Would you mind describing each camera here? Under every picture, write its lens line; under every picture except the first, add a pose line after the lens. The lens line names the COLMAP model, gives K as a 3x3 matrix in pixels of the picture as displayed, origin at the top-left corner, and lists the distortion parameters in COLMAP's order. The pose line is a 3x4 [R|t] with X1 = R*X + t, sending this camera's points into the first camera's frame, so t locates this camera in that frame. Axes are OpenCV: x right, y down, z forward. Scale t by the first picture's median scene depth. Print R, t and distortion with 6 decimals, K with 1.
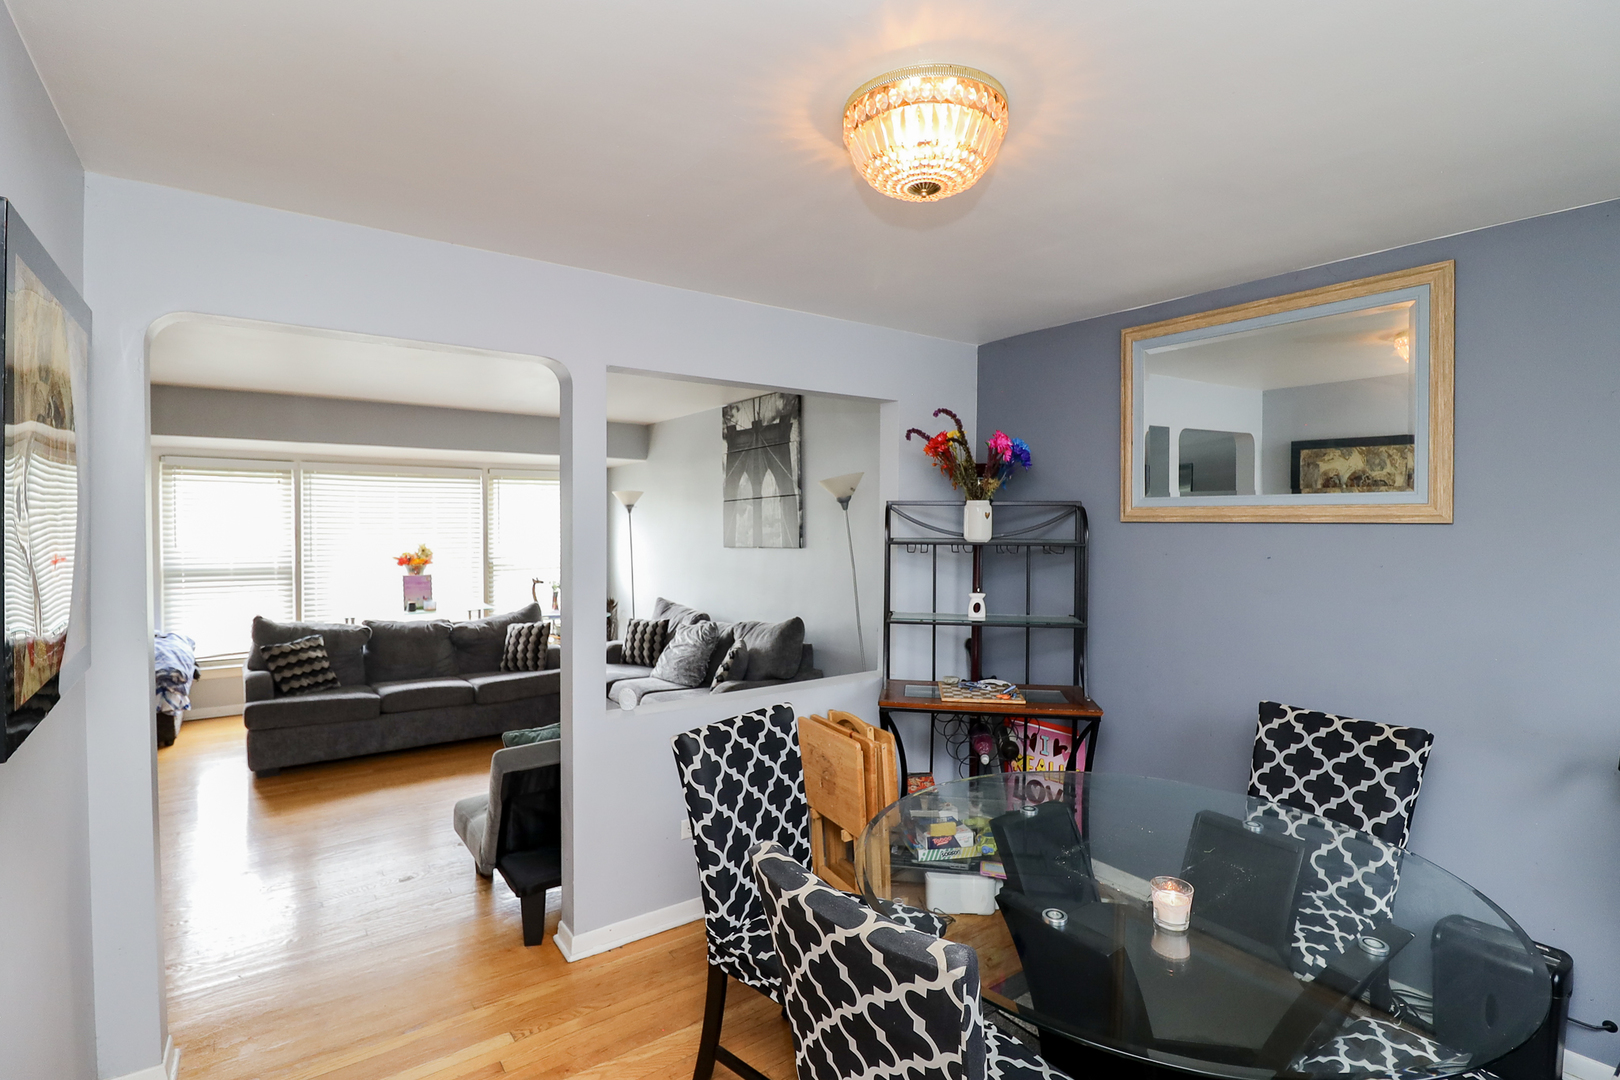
lens RADIAL K [[750.5, 0, 799.5], [0, 750.5, 536.7], [0, 0, 1]] dist [-0.002130, -0.013429]
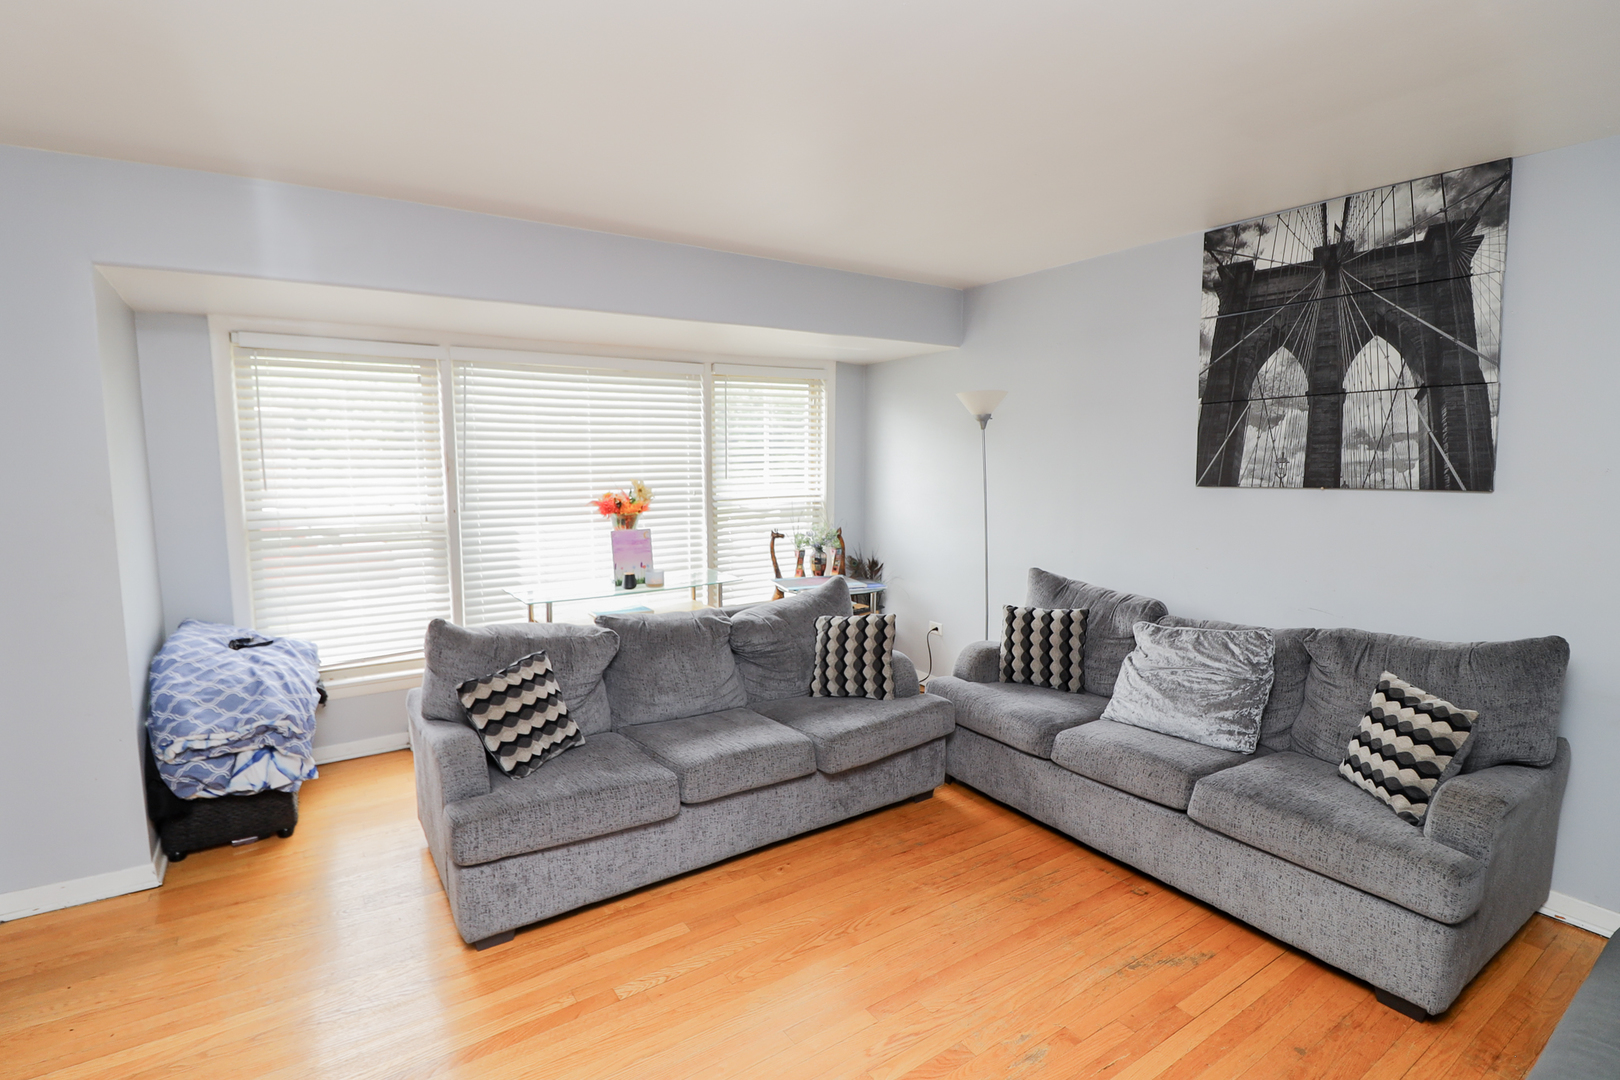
lens RADIAL K [[762.1, 0, 793.1], [0, 762.1, 538.2], [0, 0, 1]] dist [0.000280, -0.014076]
pose [[0.998498, 0.001911, -0.054760, -0.384841], [0.003222, 0.995615, 0.093489, -0.001654], [0.054698, -0.093525, 0.994113, 0.416429]]
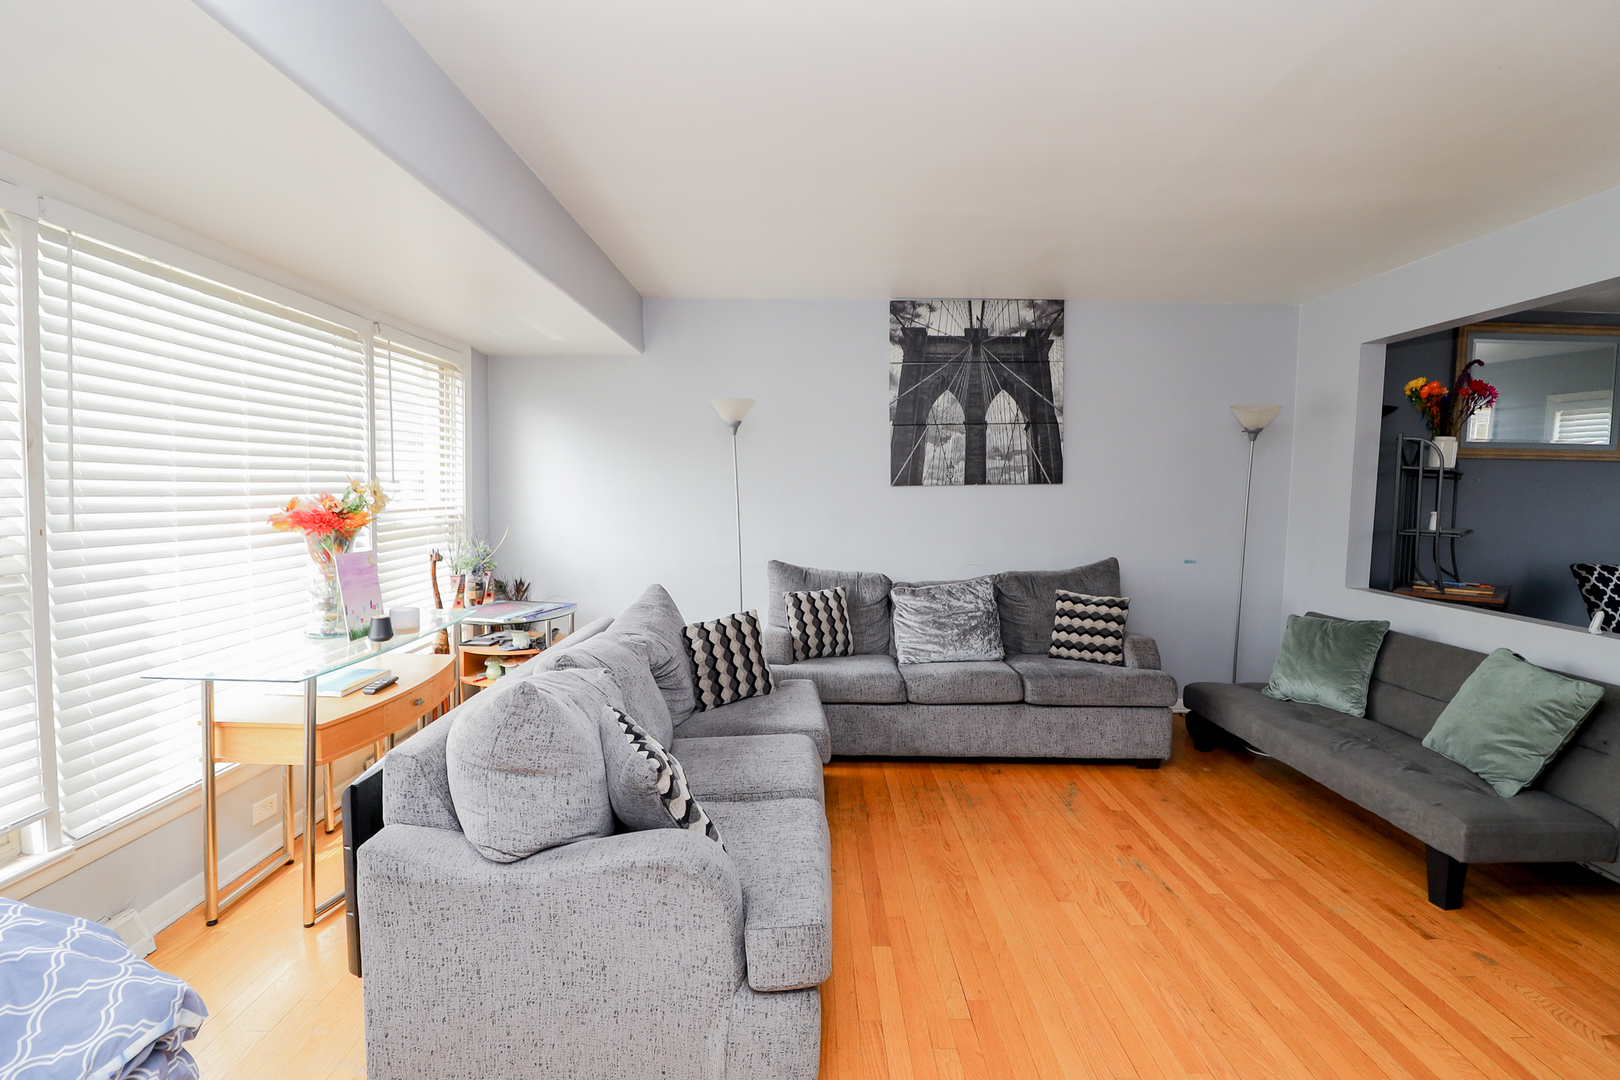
lens RADIAL K [[750.5, 0, 799.5], [0, 750.5, 536.7], [0, 0, 1]] dist [-0.002130, -0.013429]
pose [[0.598730, -0.047430, 0.799546, -0.796092], [0.006891, 0.998513, 0.054073, 0.024633], [-0.800922, -0.026865, 0.598166, 0.630369]]
